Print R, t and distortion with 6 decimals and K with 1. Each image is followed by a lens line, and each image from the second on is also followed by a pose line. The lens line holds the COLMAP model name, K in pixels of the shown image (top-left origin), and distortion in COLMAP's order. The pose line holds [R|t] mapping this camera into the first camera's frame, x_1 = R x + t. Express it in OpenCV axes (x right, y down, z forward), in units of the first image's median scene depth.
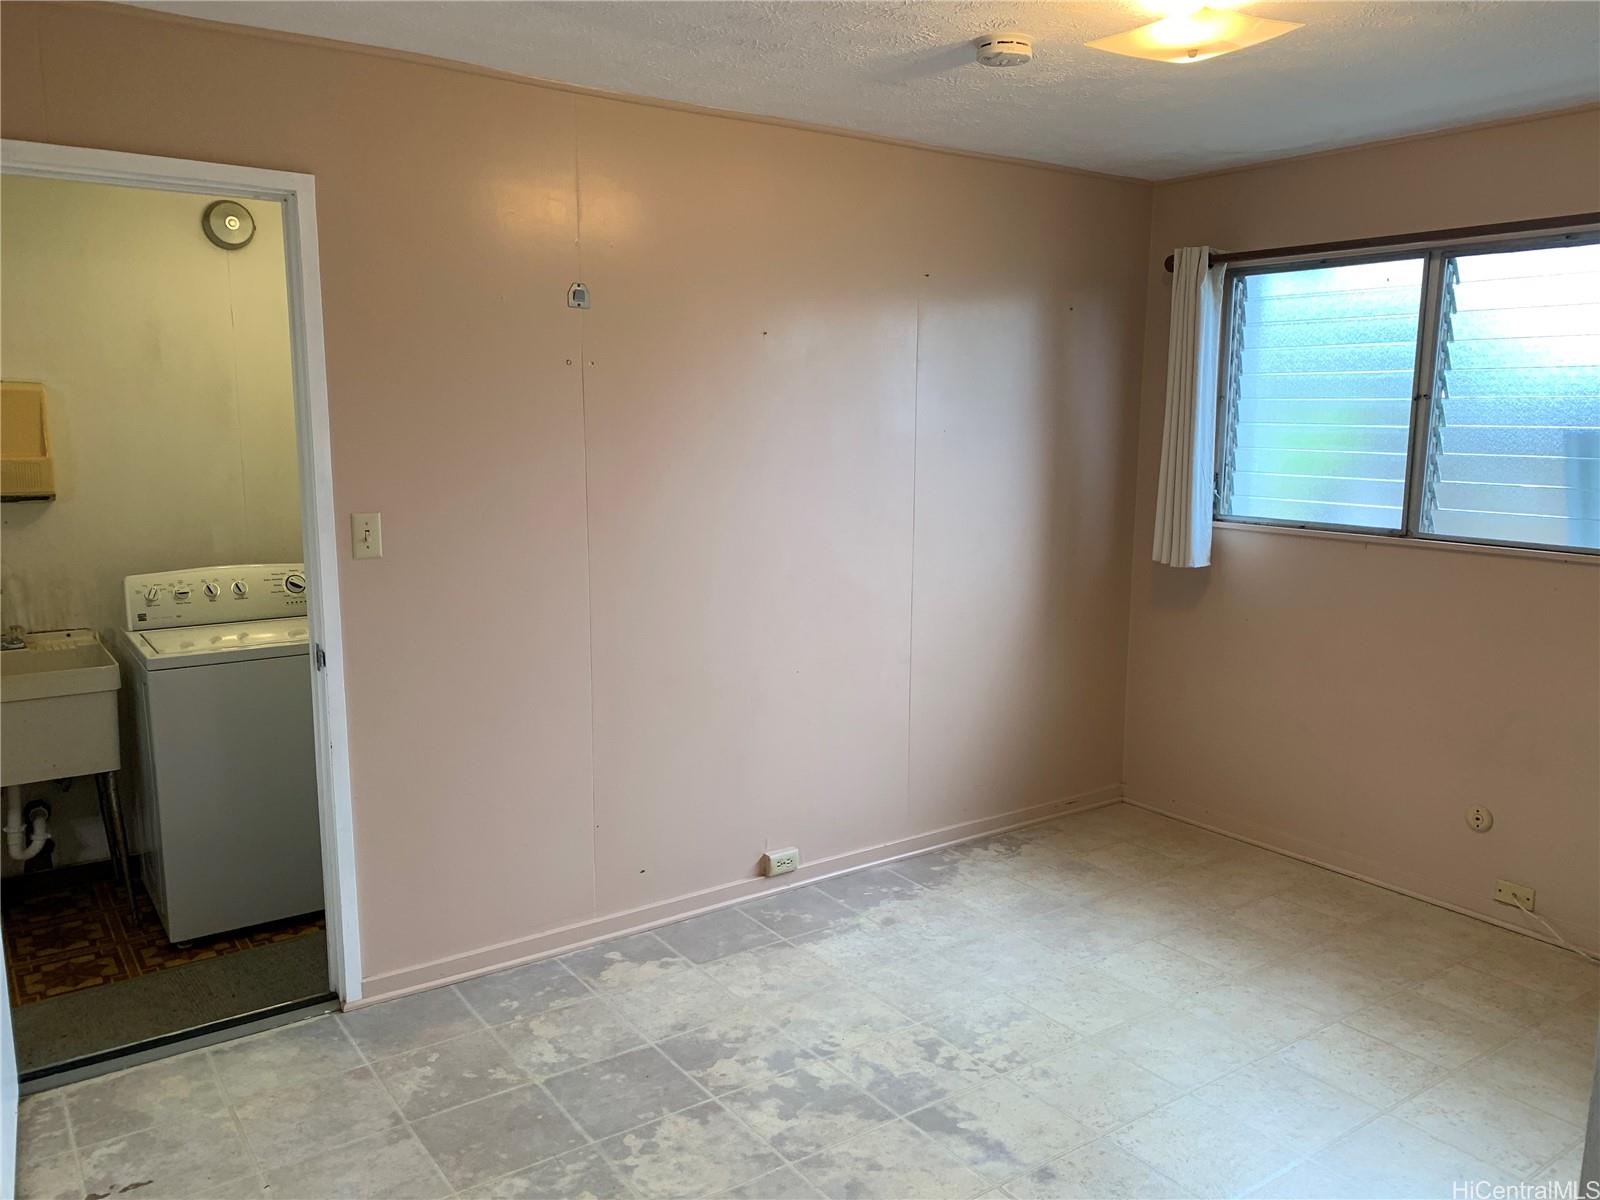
lens RADIAL K [[1228.3, 0, 797.7], [0, 1228.3, 609.2], [0, 0, 1]] dist [0.035097, -0.039397]
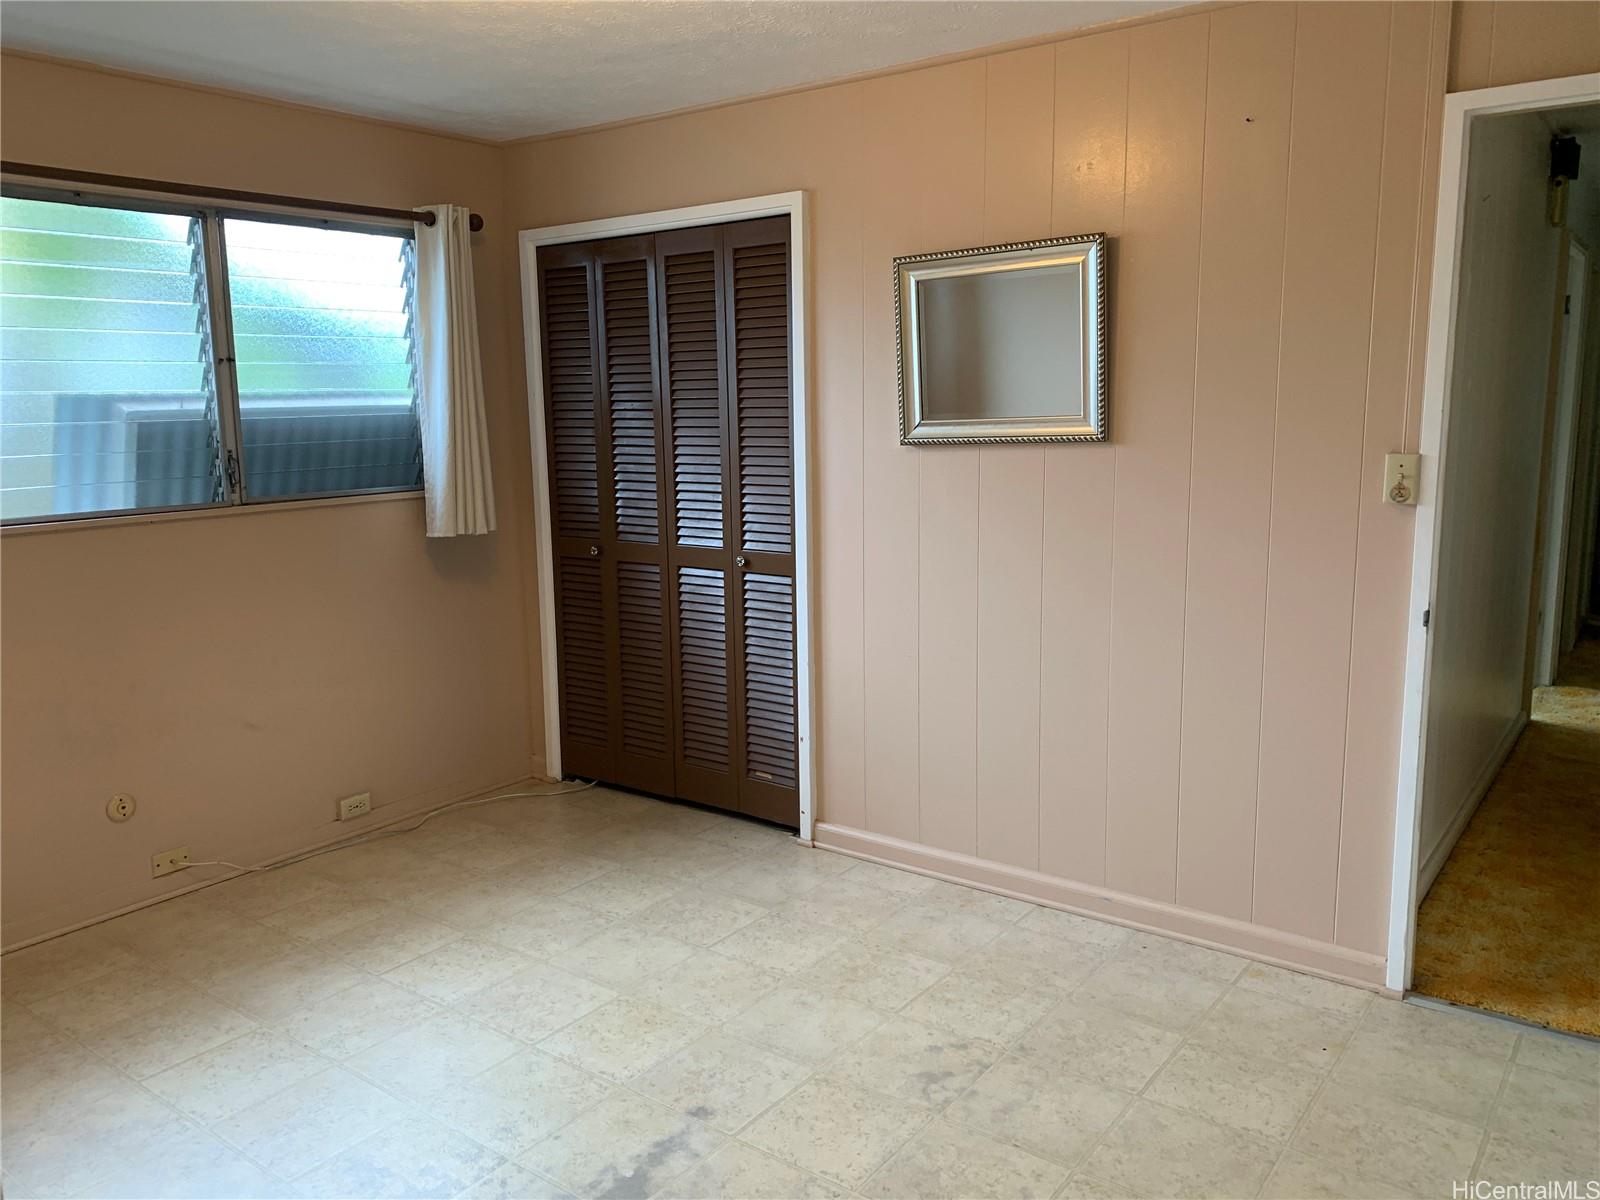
lens RADIAL K [[1228.3, 0, 797.1], [0, 1228.3, 586.7], [0, 0, 1]] dist [0.035097, -0.039397]
pose [[-0.302652, -0.155169, 0.940385, -0.579954], [0.170527, 0.961922, 0.213604, -0.133300], [-0.937722, 0.225009, -0.264667, 0.888588]]
